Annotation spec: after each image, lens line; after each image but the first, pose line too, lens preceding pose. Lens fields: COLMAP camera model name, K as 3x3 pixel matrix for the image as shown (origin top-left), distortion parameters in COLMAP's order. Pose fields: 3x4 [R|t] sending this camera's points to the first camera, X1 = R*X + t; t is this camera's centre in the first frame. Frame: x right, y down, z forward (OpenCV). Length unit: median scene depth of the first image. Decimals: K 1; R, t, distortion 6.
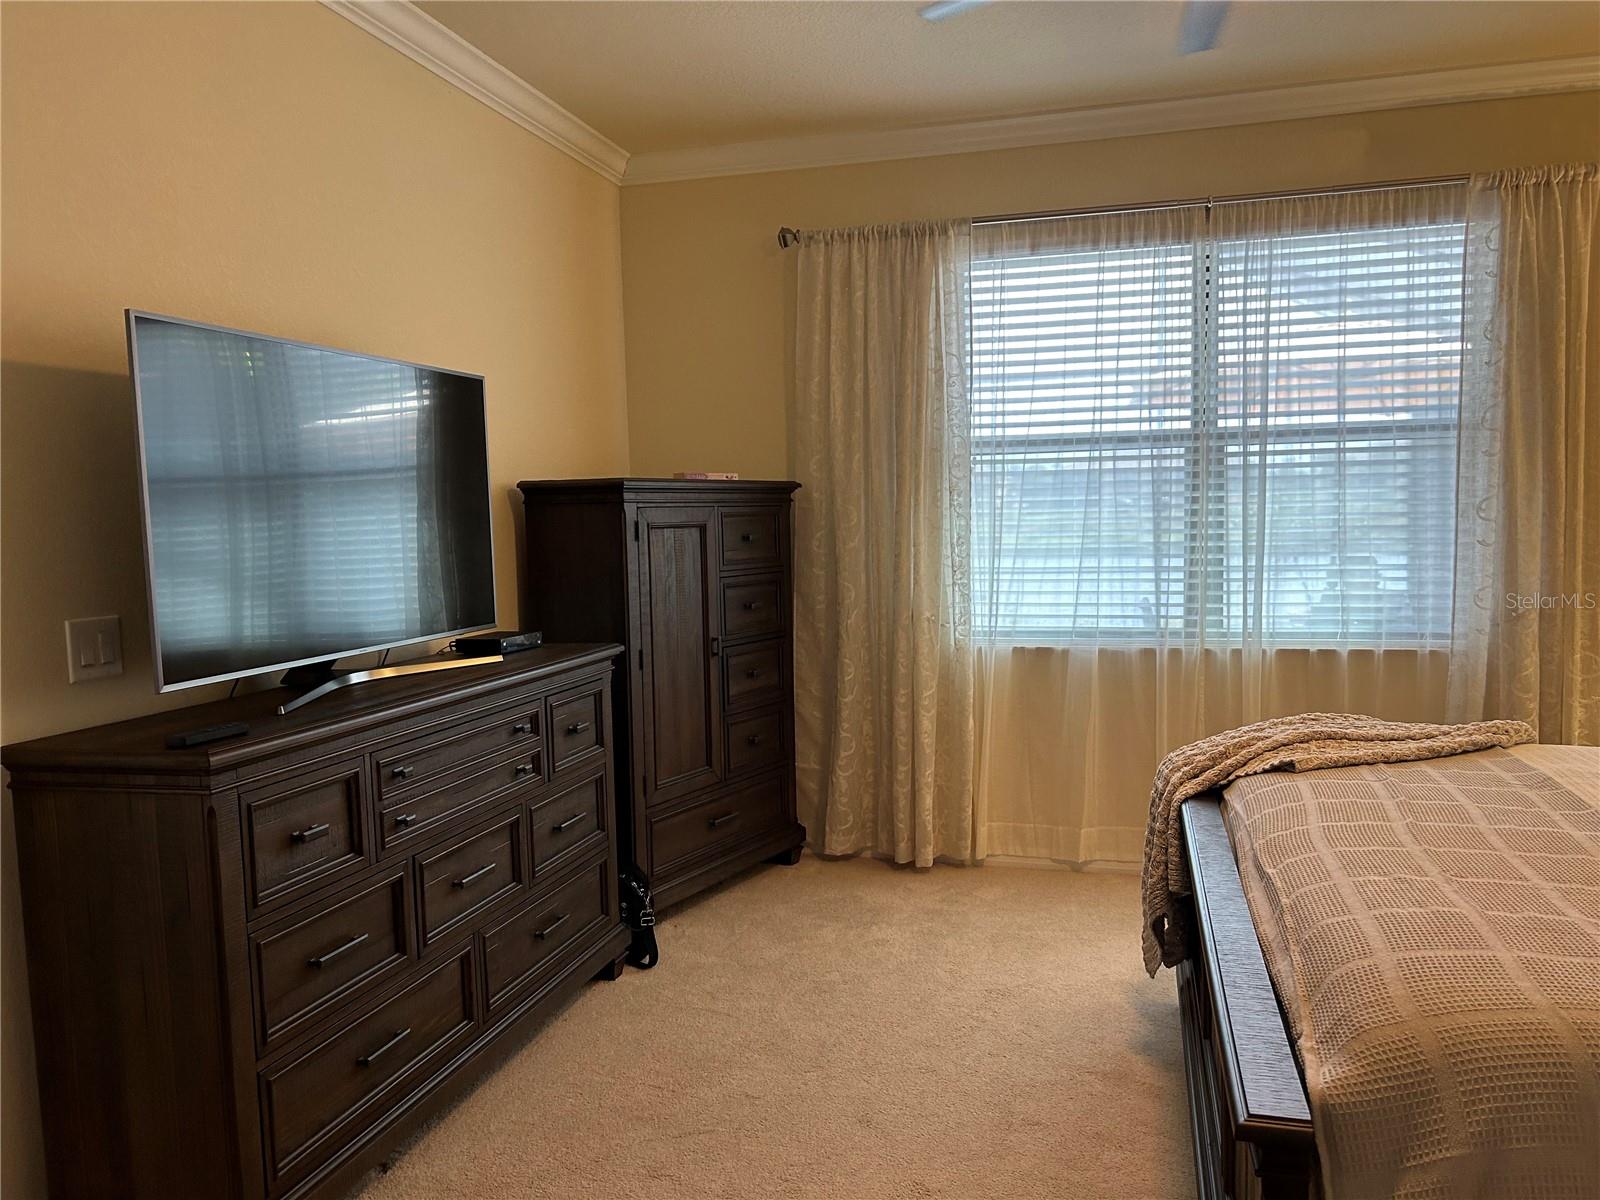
lens RADIAL K [[1198.2, 0, 802.8], [0, 1198.2, 607.4], [0, 0, 1]] dist [0.063997, -0.084407]
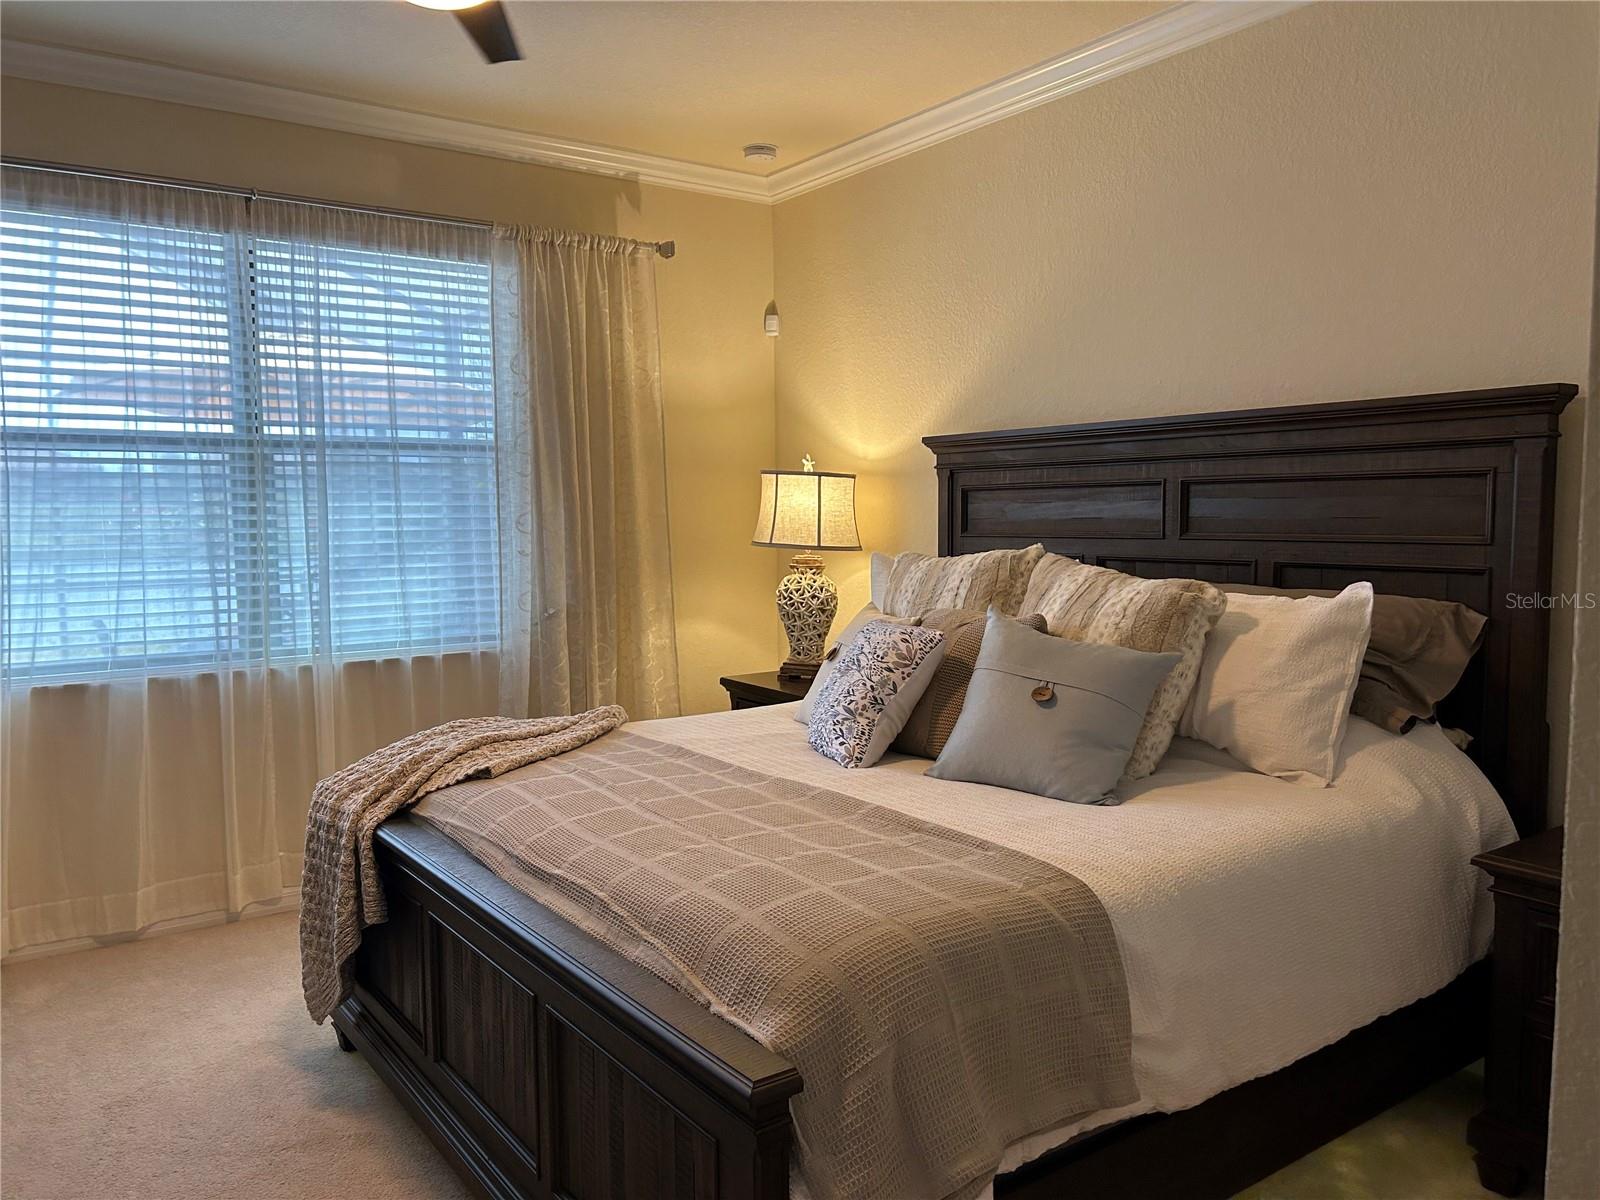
lens RADIAL K [[1198.2, 0, 802.8], [0, 1198.2, 607.4], [0, 0, 1]] dist [0.063997, -0.084407]
pose [[0.632907, -0.049495, 0.772644, -0.137398], [0.054488, 0.998328, 0.019319, -0.009690], [-0.772308, 0.029873, 0.634545, 0.083372]]
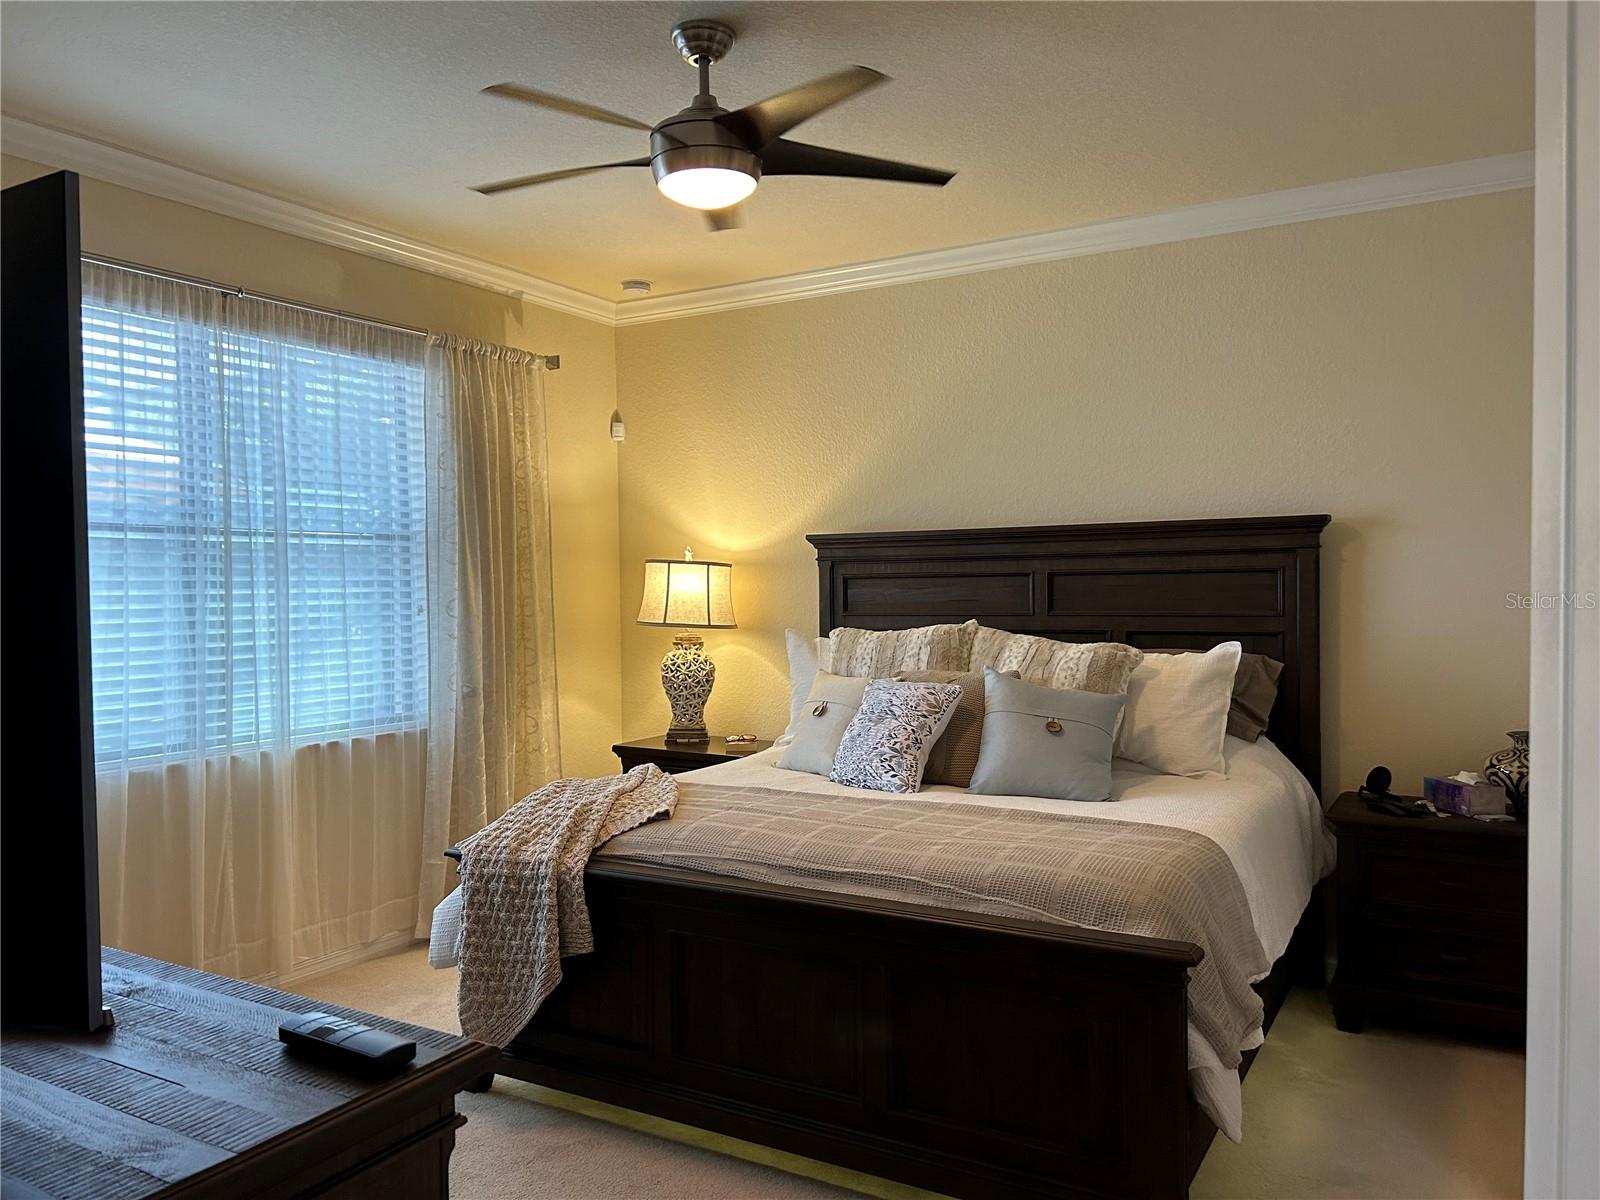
lens RADIAL K [[1185.8, 0, 801.1], [0, 1185.8, 606.7], [0, 0, 1]] dist [0.097192, -0.164154]
pose [[0.270100, 0.000211, 0.962832, -0.470067], [0.077226, 0.996773, -0.021883, -0.028311], [-0.959730, 0.080267, 0.269212, 0.331413]]
